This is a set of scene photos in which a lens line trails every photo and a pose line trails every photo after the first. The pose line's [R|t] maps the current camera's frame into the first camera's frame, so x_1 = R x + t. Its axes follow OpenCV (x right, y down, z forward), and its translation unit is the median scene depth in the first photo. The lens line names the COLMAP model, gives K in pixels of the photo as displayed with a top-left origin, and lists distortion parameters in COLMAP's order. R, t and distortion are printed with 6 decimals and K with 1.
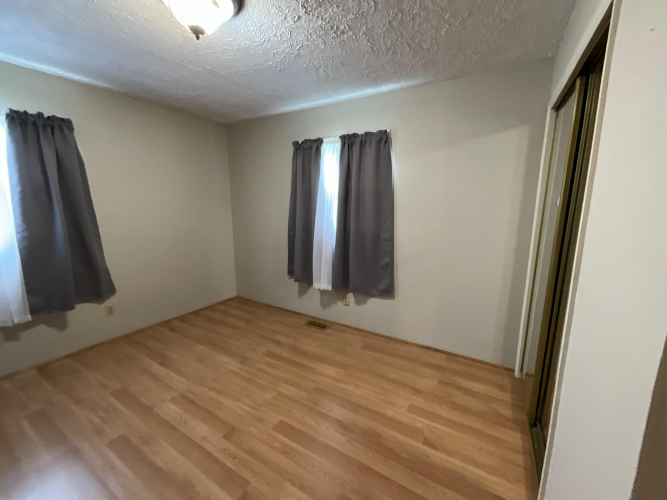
lens RADIAL K [[270.3, 0, 334.8], [0, 270.3, 251.0], [0, 0, 1]] dist [-0.004139, 0.002854]
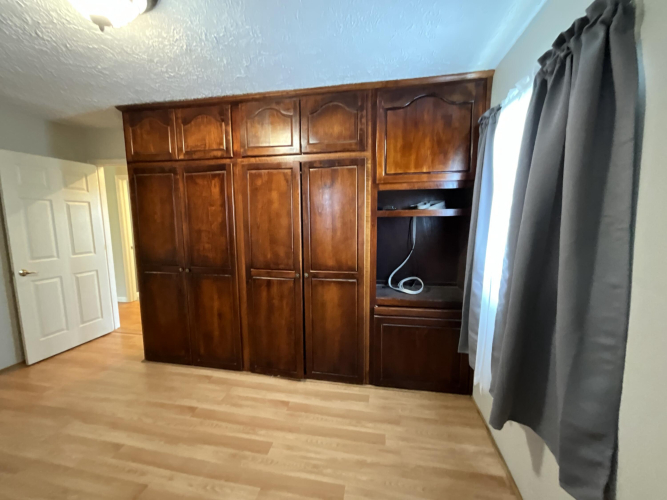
lens RADIAL K [[270.3, 0, 334.8], [0, 270.3, 251.0], [0, 0, 1]] dist [-0.004139, 0.002854]
pose [[-0.937274, 0.042900, -0.345943, -0.481738], [-0.063715, 0.954598, 0.291004, -0.234553], [0.342721, 0.294792, -0.891987, 1.189220]]
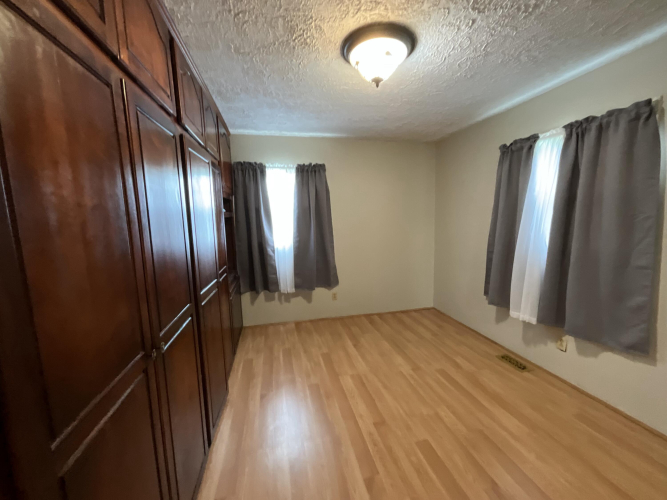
lens RADIAL K [[270.3, 0, 334.8], [0, 270.3, 251.0], [0, 0, 1]] dist [-0.004139, 0.002854]
pose [[0.689605, 0.067336, -0.721049, 0.157825], [-0.100000, 0.994984, -0.002722, -0.006227], [0.717249, 0.073982, 0.692879, 0.032133]]
